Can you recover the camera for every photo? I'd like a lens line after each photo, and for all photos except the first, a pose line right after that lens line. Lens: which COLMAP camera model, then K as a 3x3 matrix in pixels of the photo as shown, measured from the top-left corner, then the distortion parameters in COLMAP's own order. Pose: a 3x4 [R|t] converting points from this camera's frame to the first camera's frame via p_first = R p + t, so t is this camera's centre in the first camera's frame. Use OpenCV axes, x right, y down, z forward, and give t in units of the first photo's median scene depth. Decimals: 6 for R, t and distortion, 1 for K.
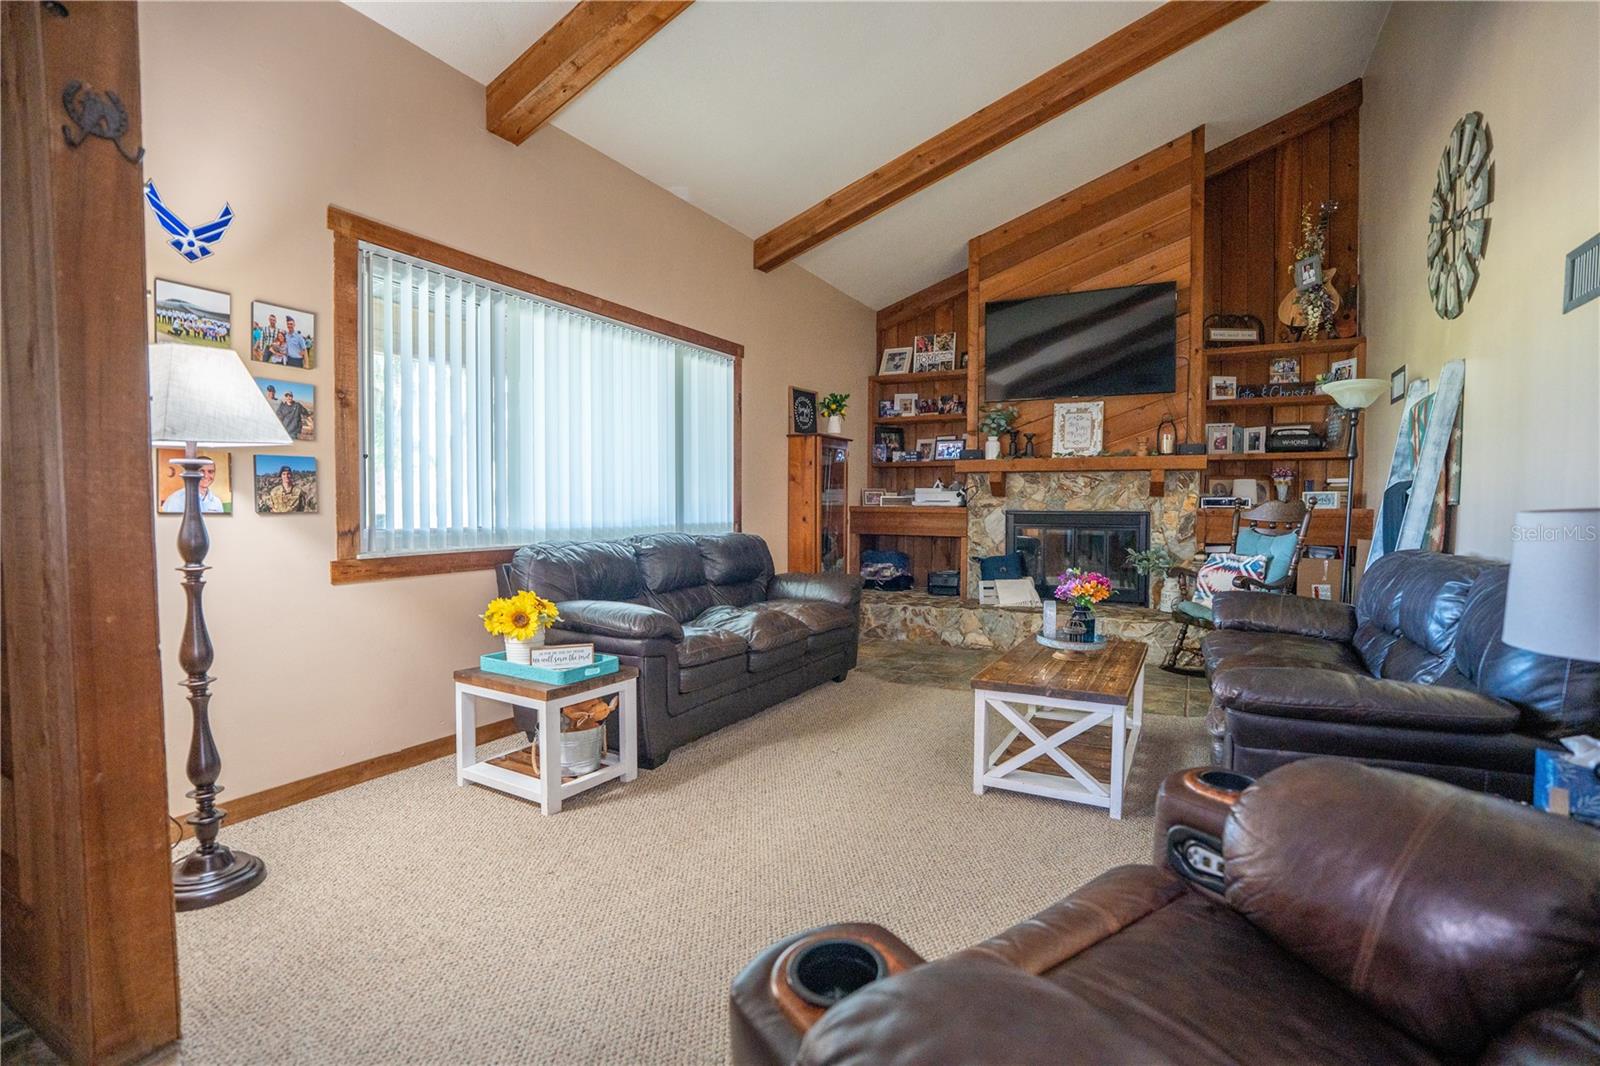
lens RADIAL K [[740.4, 0, 801.8], [0, 740.4, 529.2], [0, 0, 1]] dist [-0.065787, 0.023791]
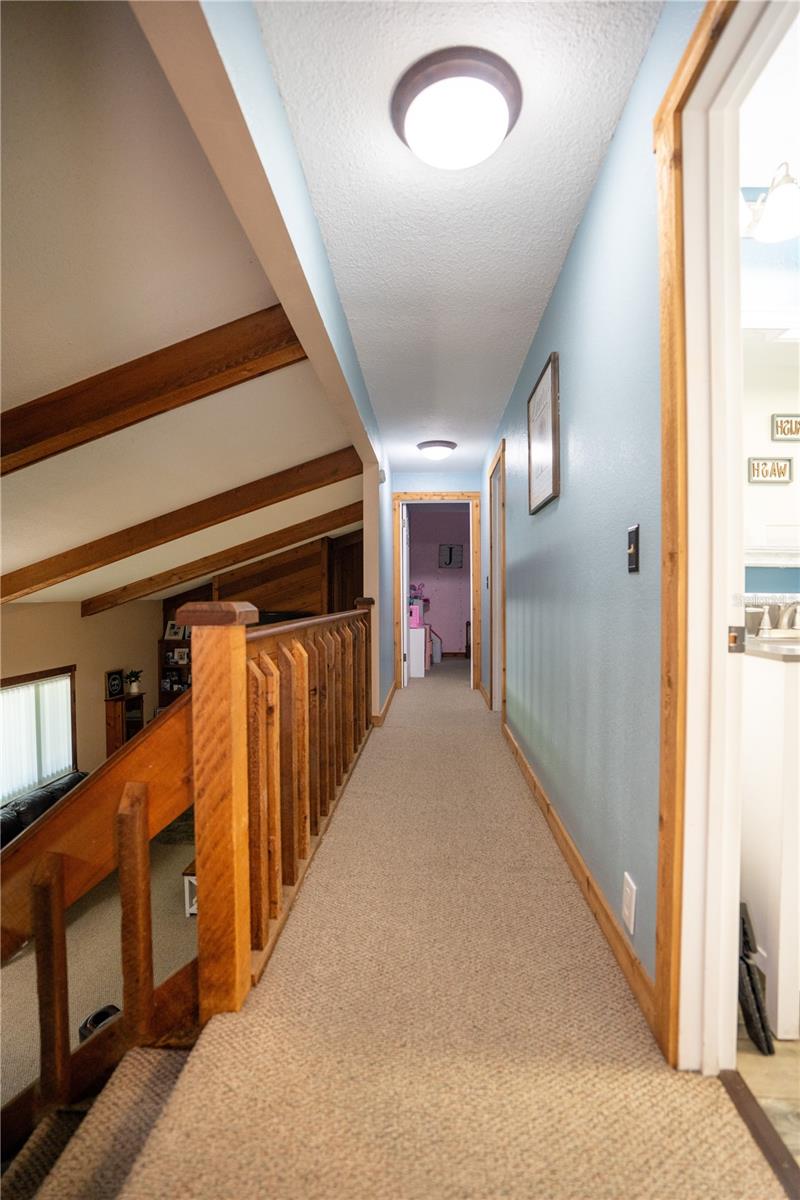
lens RADIAL K [[555.3, 0, 396.6], [0, 555.3, 606.4], [0, 0, 1]] dist [-0.065787, 0.023791]
pose [[0.901085, -0.013021, 0.433447, 0.061015], [0.019485, 0.999755, -0.010475, -0.416068], [-0.433205, 0.017885, 0.901118, -0.620386]]
